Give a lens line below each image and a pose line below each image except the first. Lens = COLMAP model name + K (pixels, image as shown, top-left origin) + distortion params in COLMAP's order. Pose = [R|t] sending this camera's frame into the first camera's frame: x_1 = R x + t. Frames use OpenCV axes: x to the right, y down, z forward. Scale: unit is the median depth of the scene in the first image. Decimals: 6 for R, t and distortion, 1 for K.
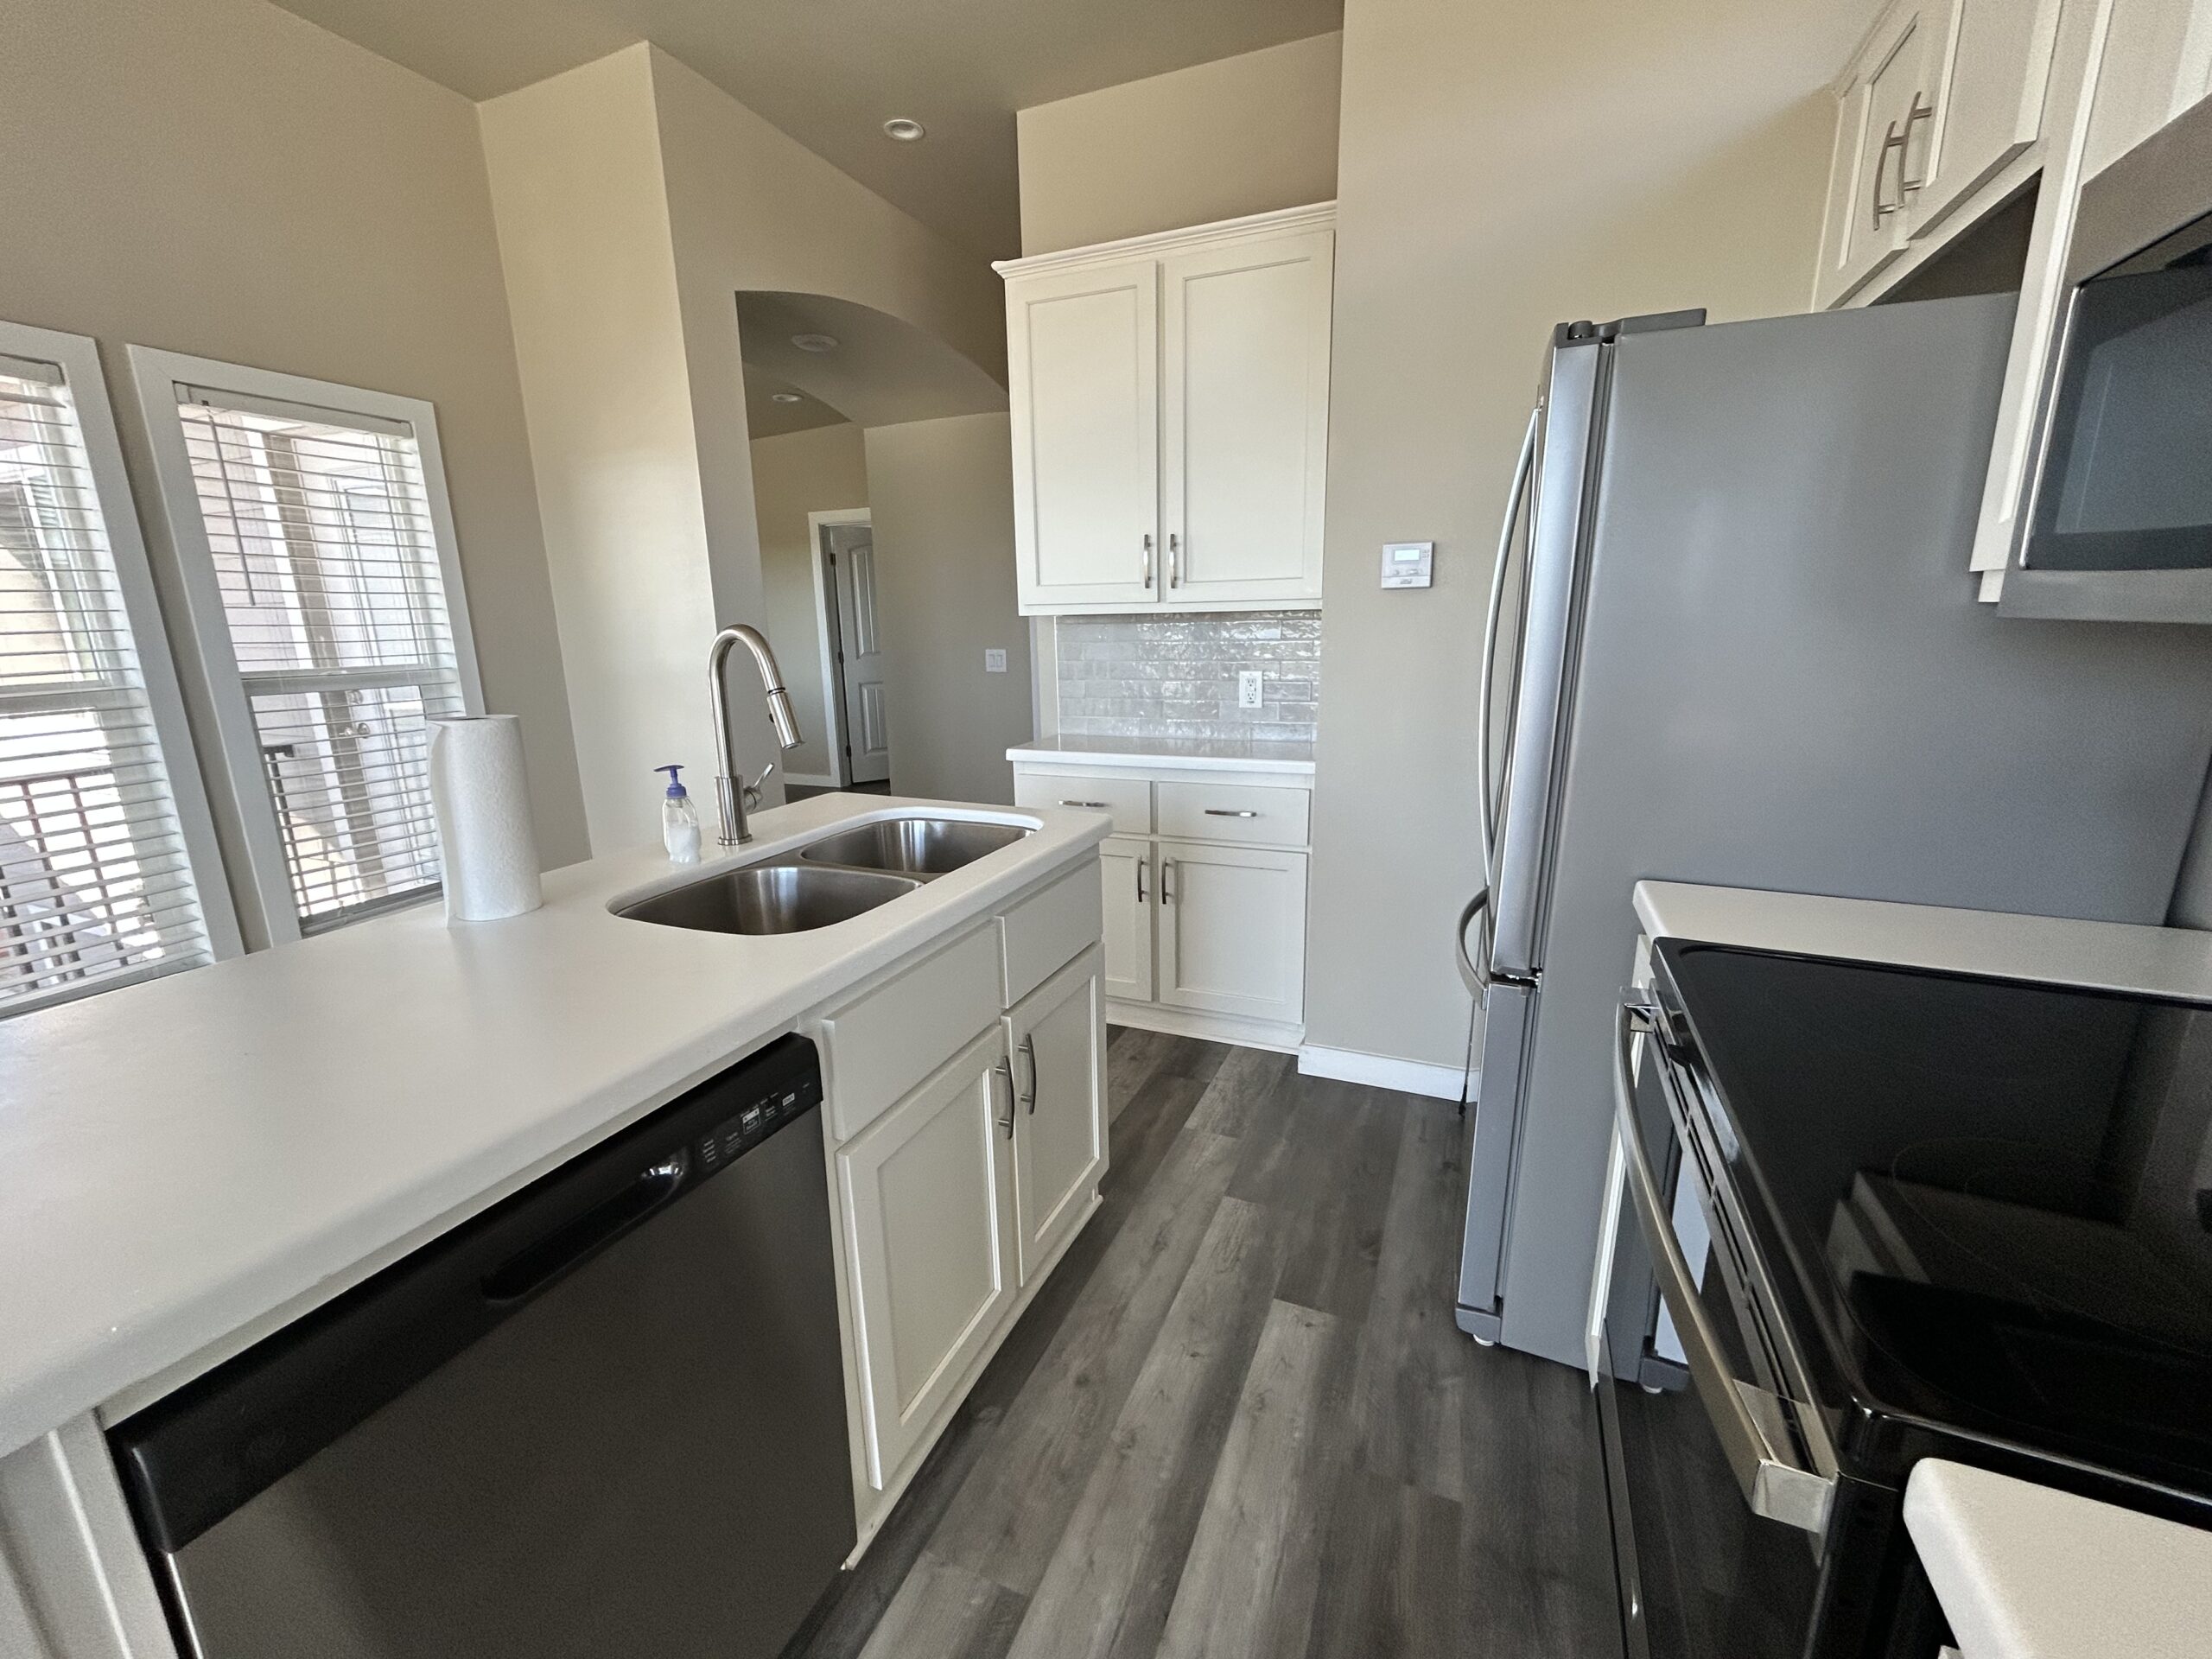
lens RADIAL K [[904.4, 0, 1101.1], [0, 904.4, 826.1], [0, 0, 1]] dist [-0.000609, -0.000016]
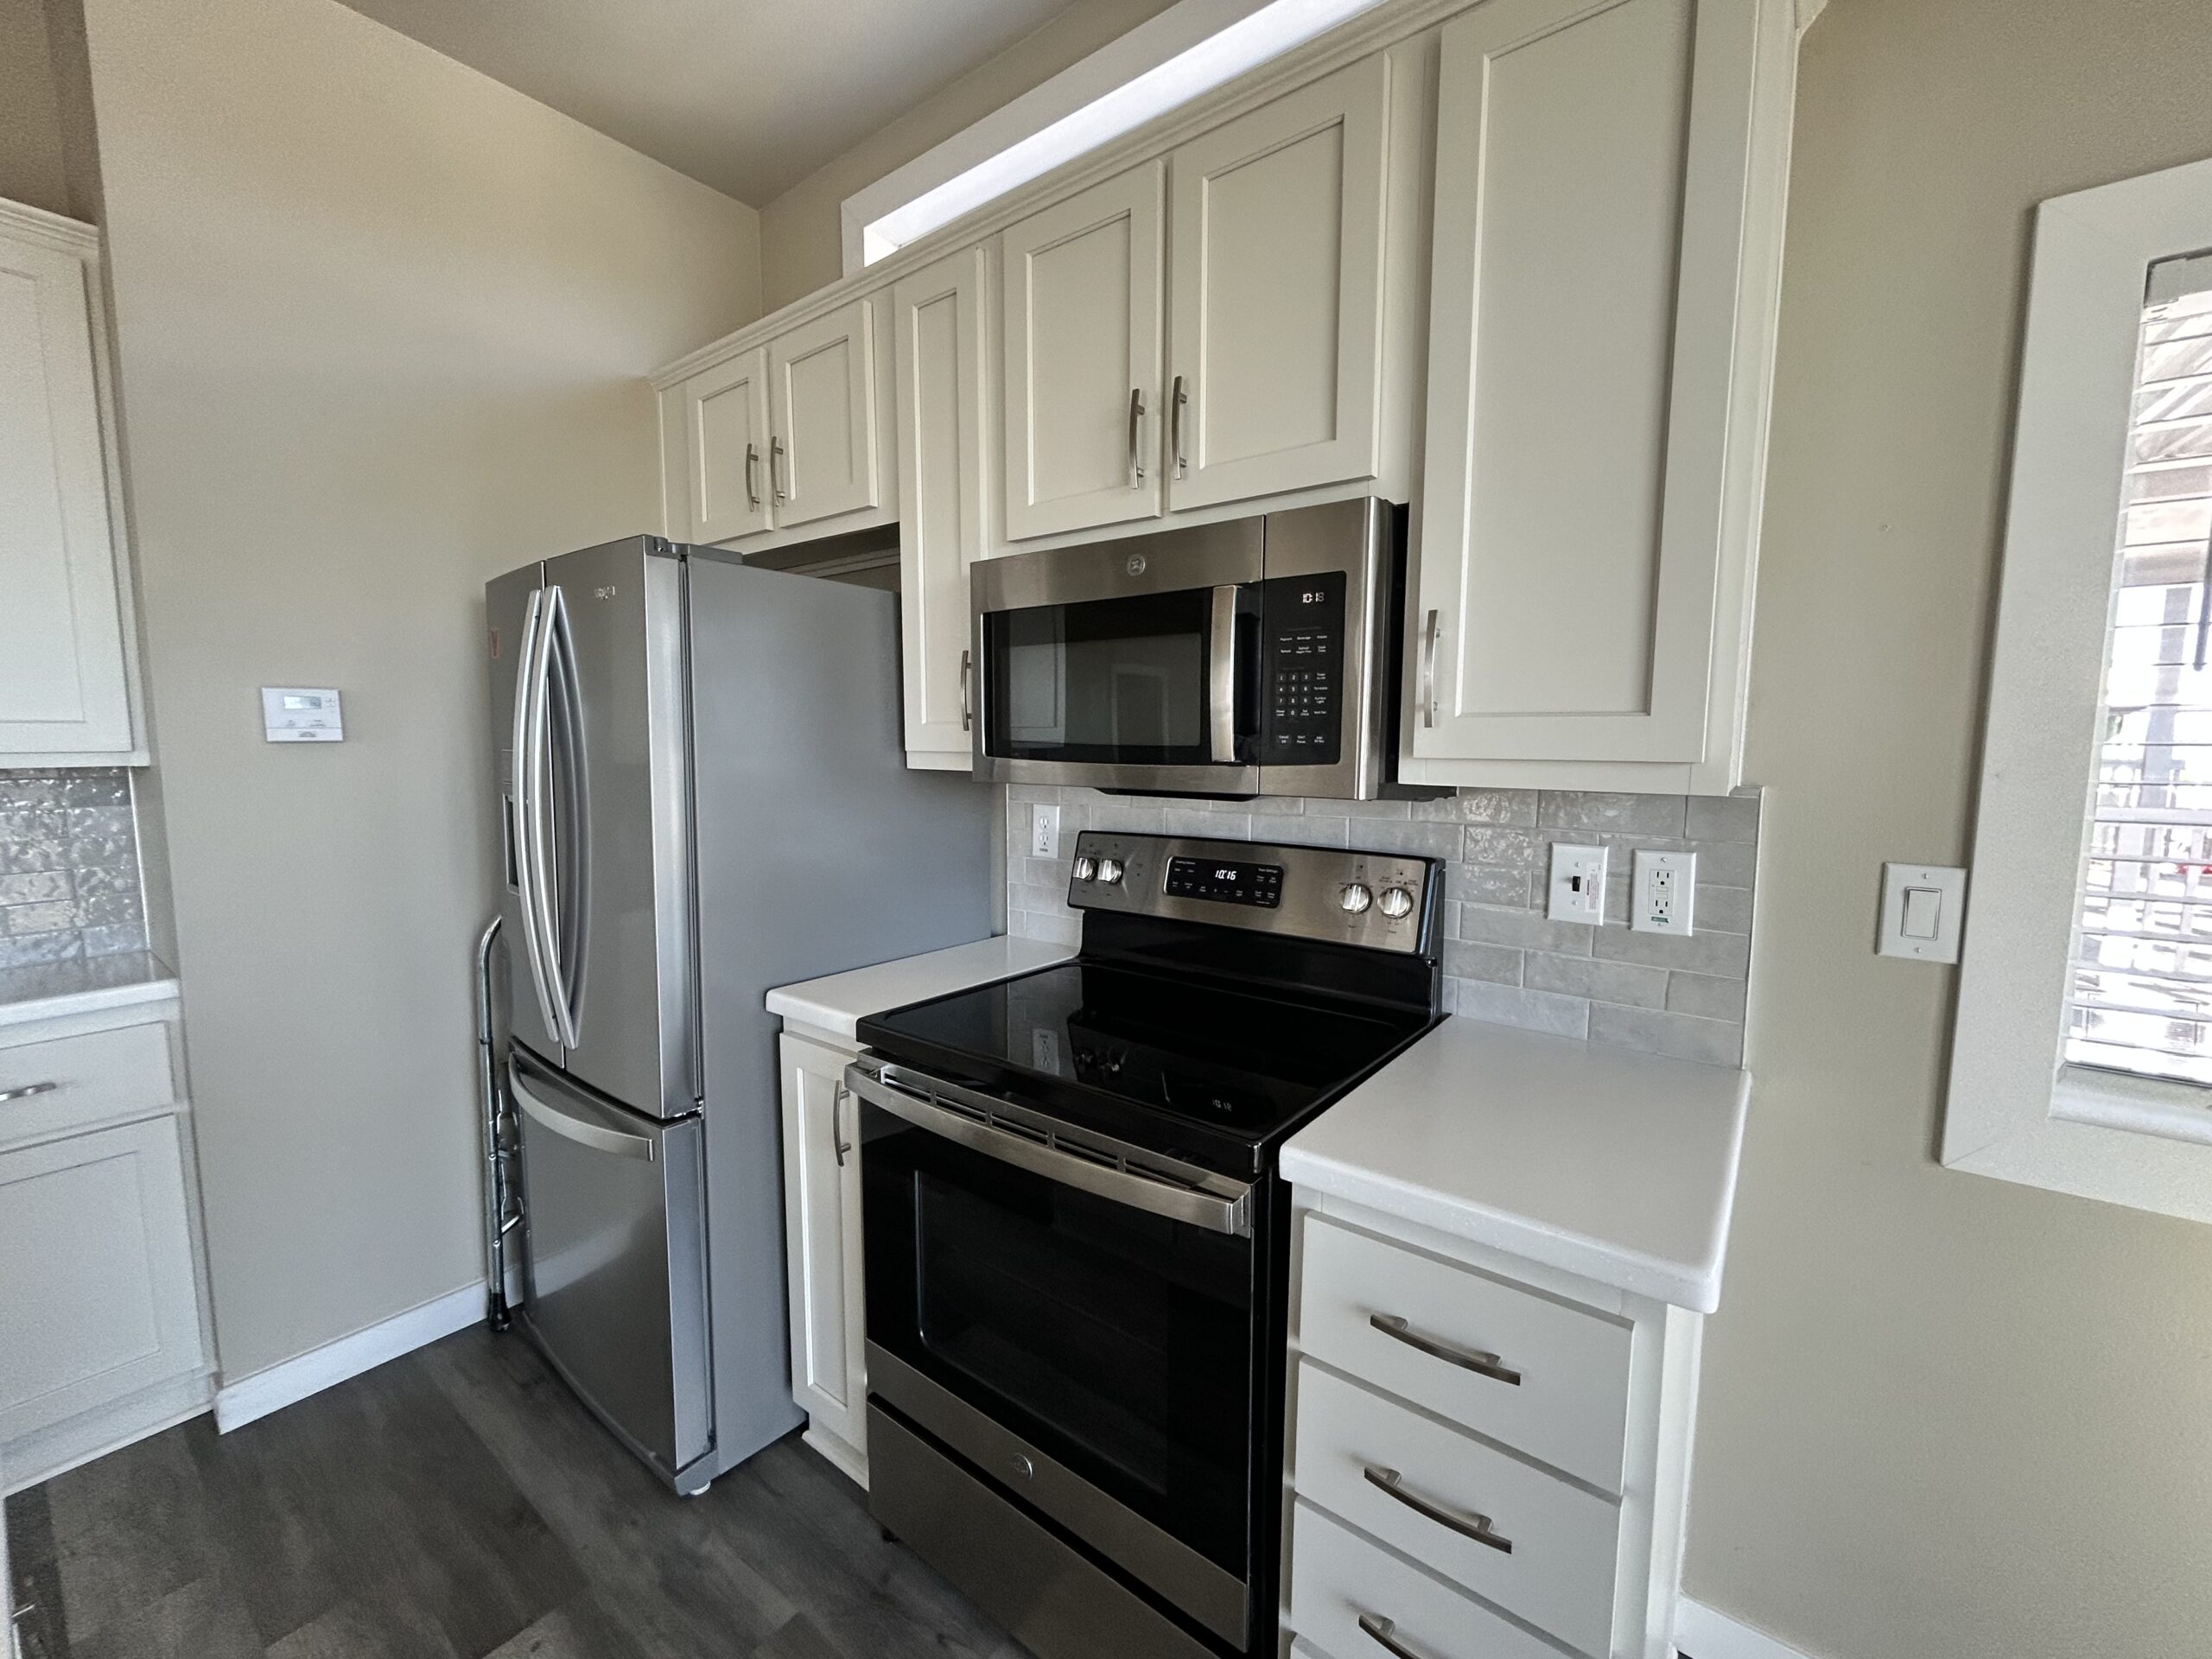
lens RADIAL K [[904.4, 0, 1106.3], [0, 904.4, 825.2], [0, 0, 1]] dist [-0.000609, -0.000016]
pose [[0.254989, -0.074105, 0.964100, -0.279118], [0.216432, 0.976136, 0.017787, -0.050270], [-0.942411, 0.204126, 0.264943, 0.124527]]
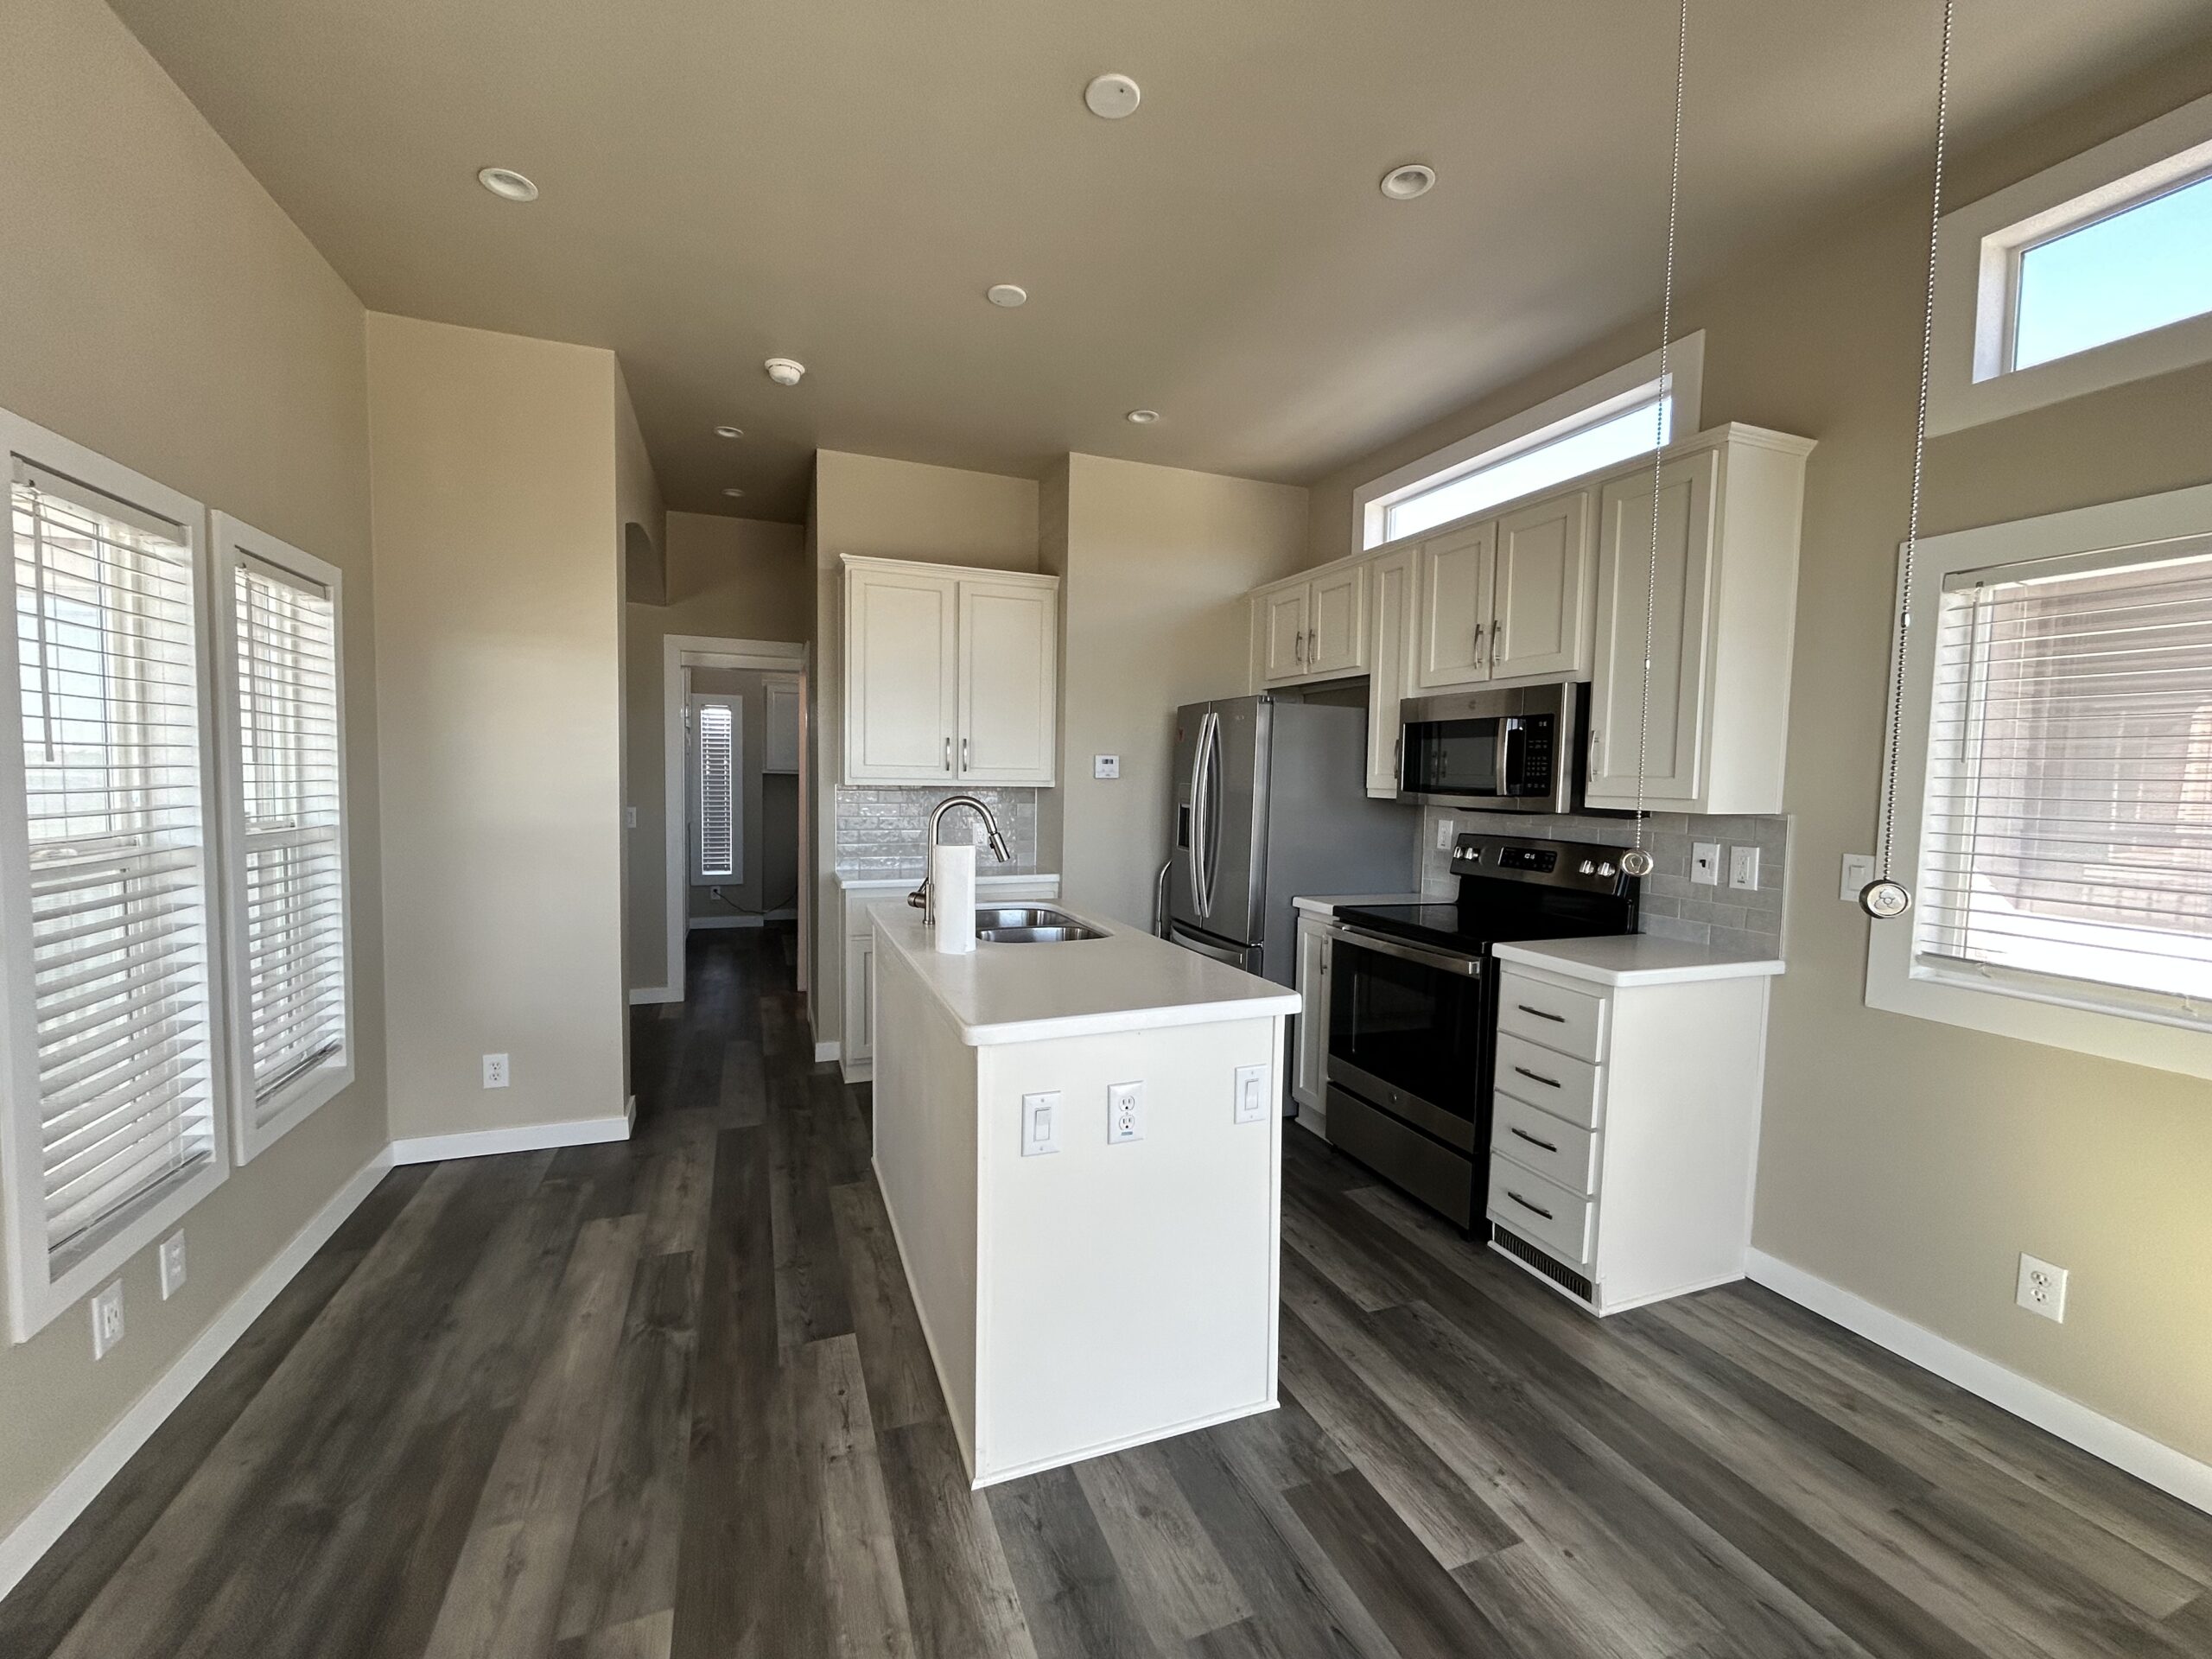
lens RADIAL K [[904.4, 0, 1103.6], [0, 904.4, 834.3], [0, 0, 1]] dist [-0.000609, -0.000016]
pose [[0.713249, -0.015892, 0.700730, -1.030216], [0.130197, 0.985348, -0.110176, 0.062394], [-0.688712, 0.169816, 0.704868, -0.319766]]
